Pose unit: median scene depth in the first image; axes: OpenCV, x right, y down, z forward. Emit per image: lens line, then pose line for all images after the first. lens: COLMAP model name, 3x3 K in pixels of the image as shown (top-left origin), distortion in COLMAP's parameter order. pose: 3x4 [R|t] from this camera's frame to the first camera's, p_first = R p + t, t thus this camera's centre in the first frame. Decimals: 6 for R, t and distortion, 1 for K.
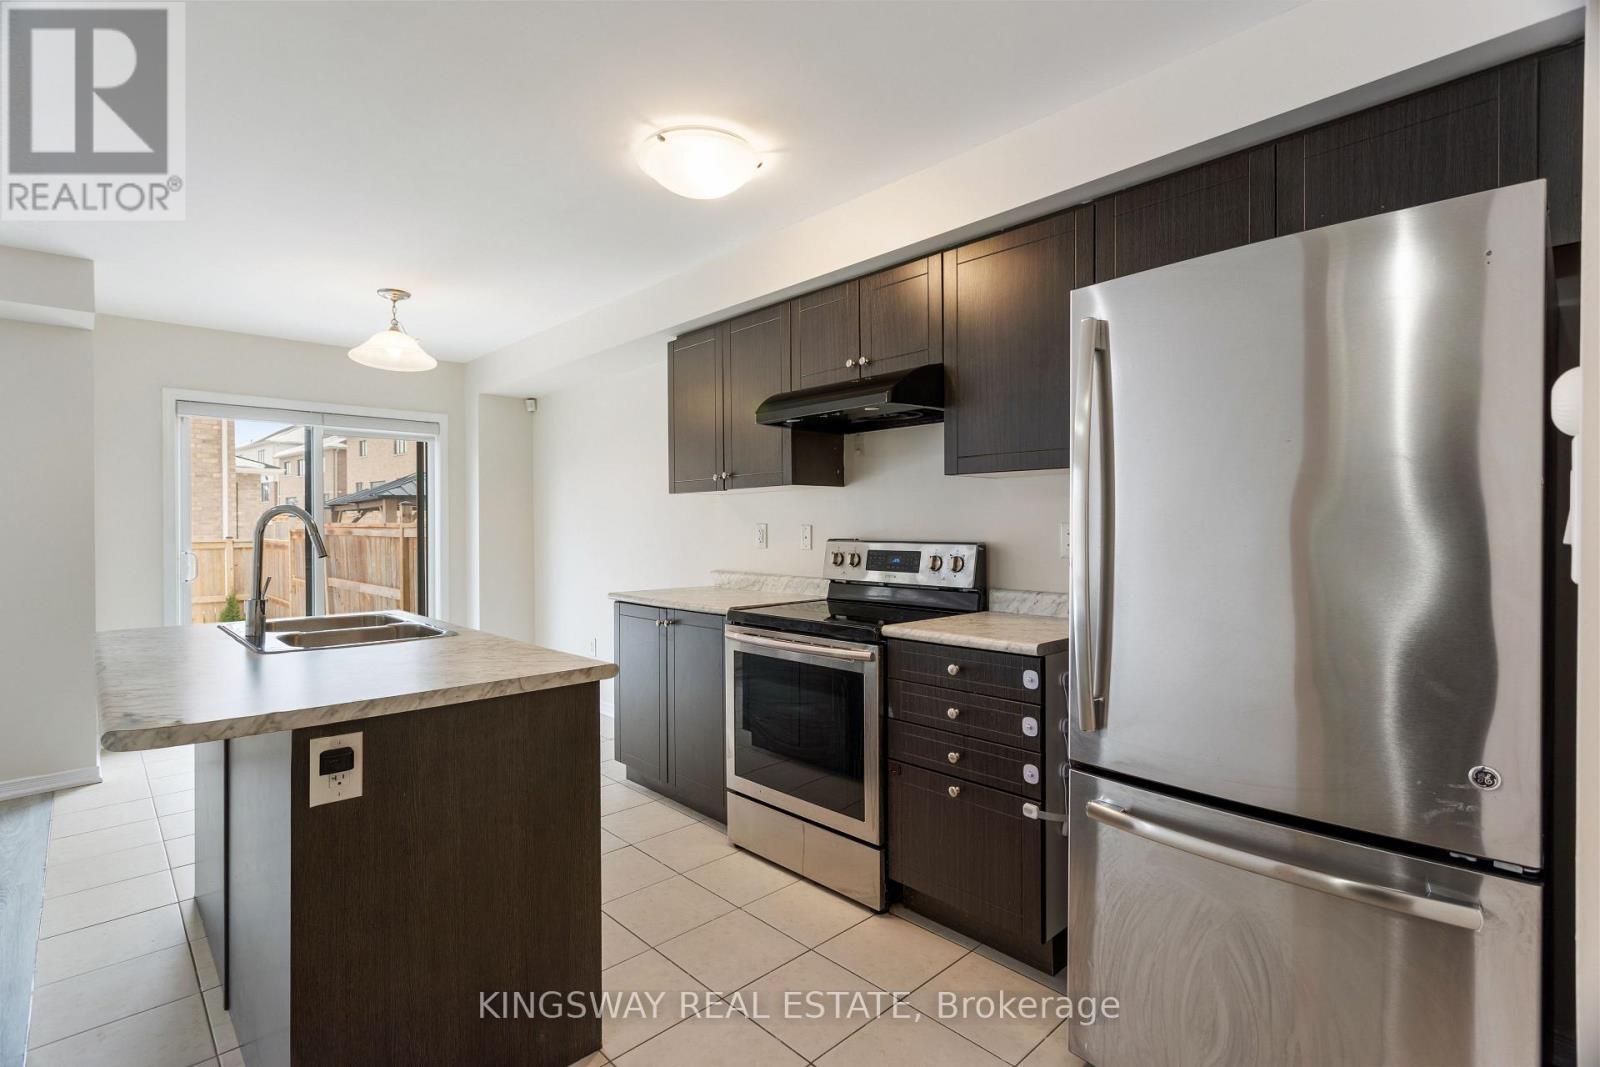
lens RADIAL K [[759.2, 0, 791.2], [0, 759.2, 528.9], [0, 0, 1]] dist [0.000383, 0.001965]
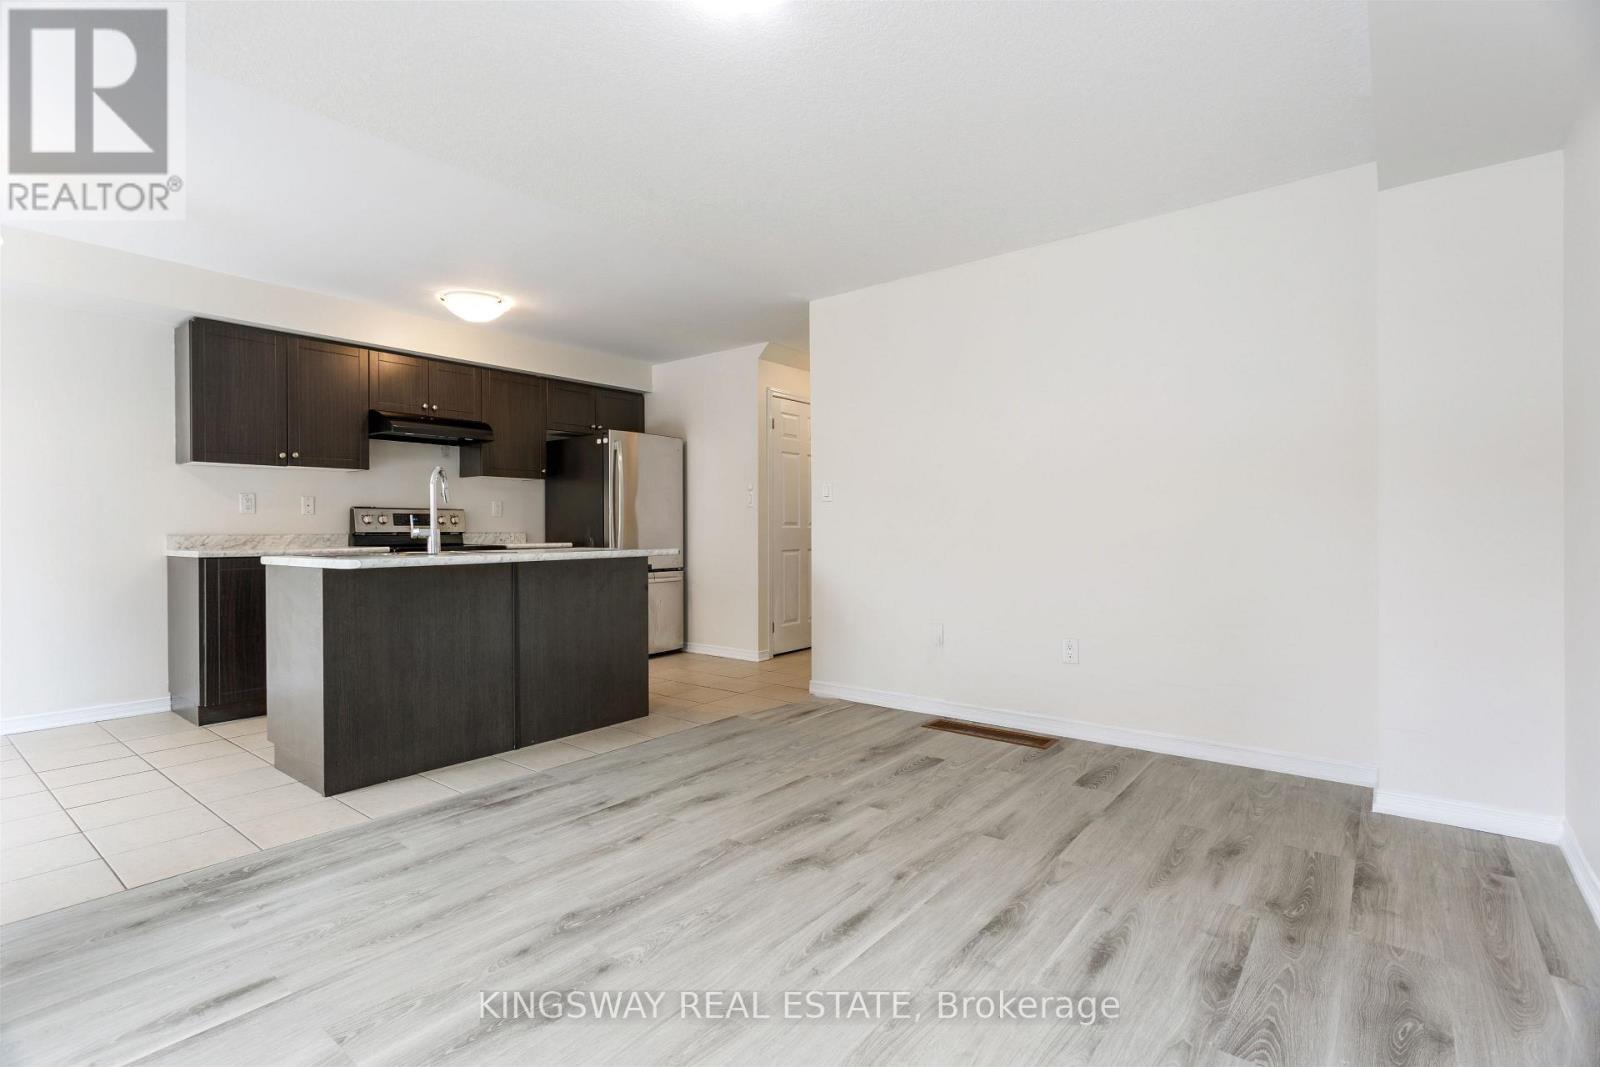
lens RADIAL K [[759.2, 0, 784.1], [0, 759.2, 520.0], [0, 0, 1]] dist [0.000383, 0.001965]
pose [[-0.144115, 0.015017, 0.989447, -1.365828], [0.009662, 0.999859, -0.013768, 0.060620], [-0.989514, 0.007576, -0.144240, 0.331314]]
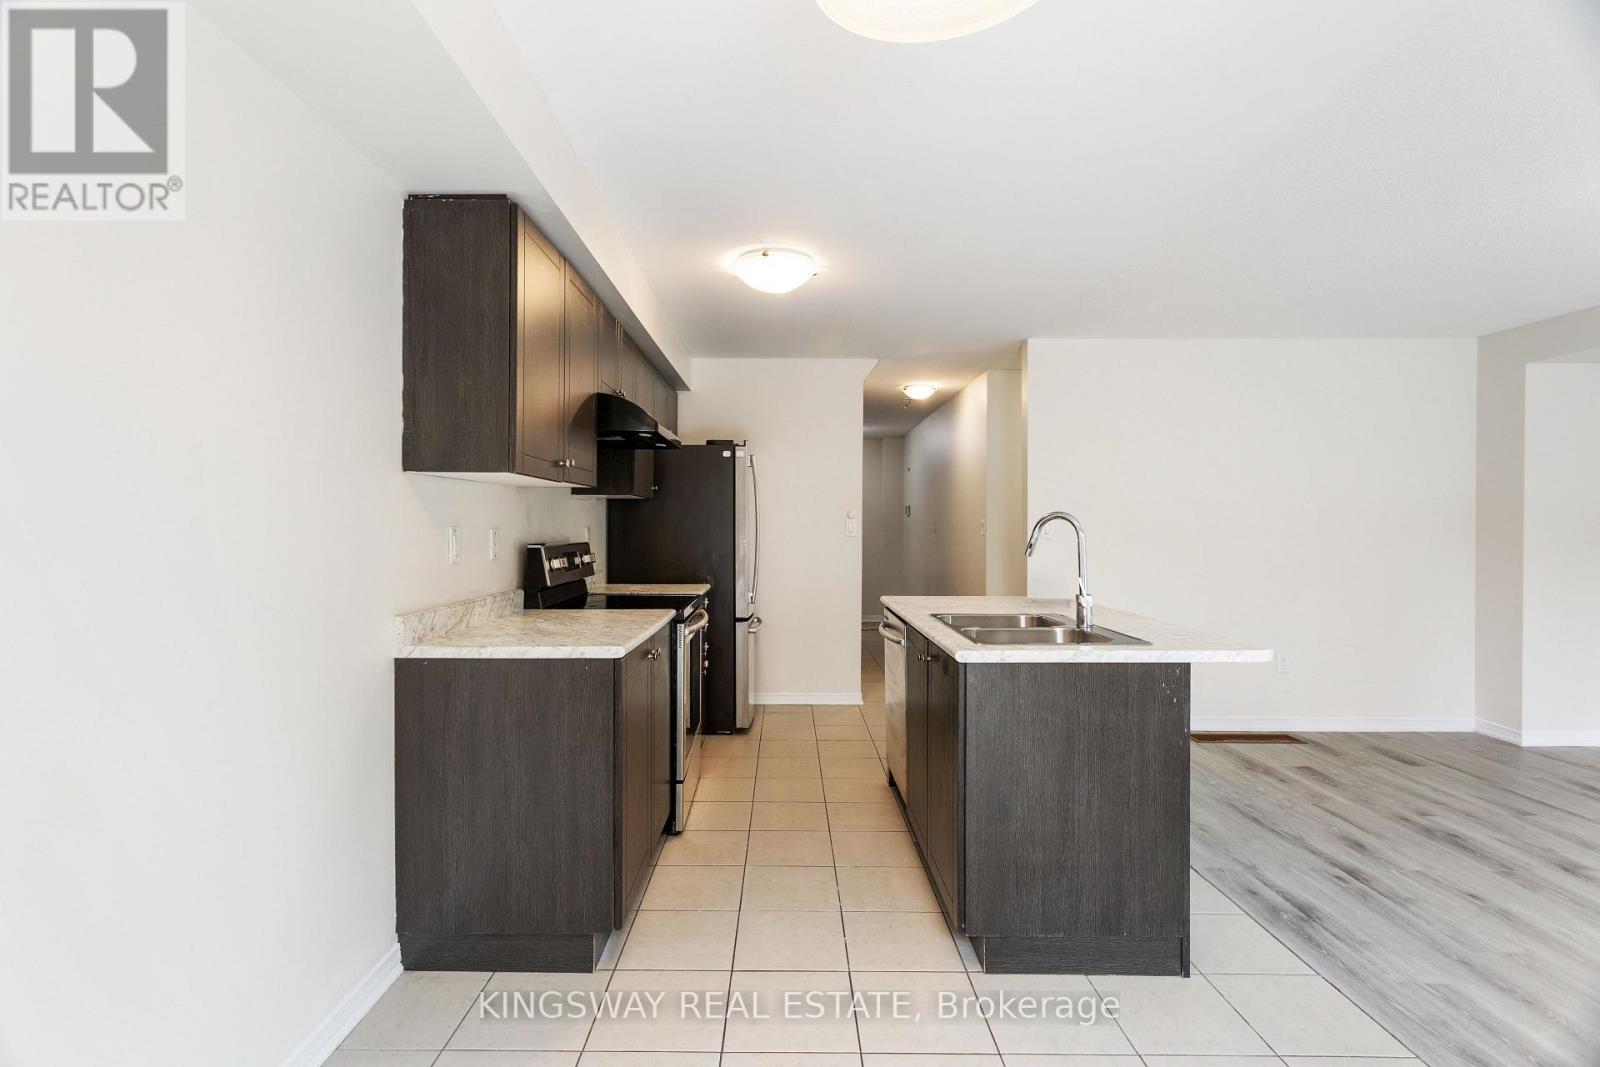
lens RADIAL K [[759.2, 0, 784.6], [0, 759.2, 527.1], [0, 0, 1]] dist [0.000383, 0.001965]
pose [[-0.732941, 0.000786, 0.680291, -0.697491], [0.001801, 0.999998, 0.000786, -0.006268], [-0.680290, 0.001801, -0.732941, 1.292973]]
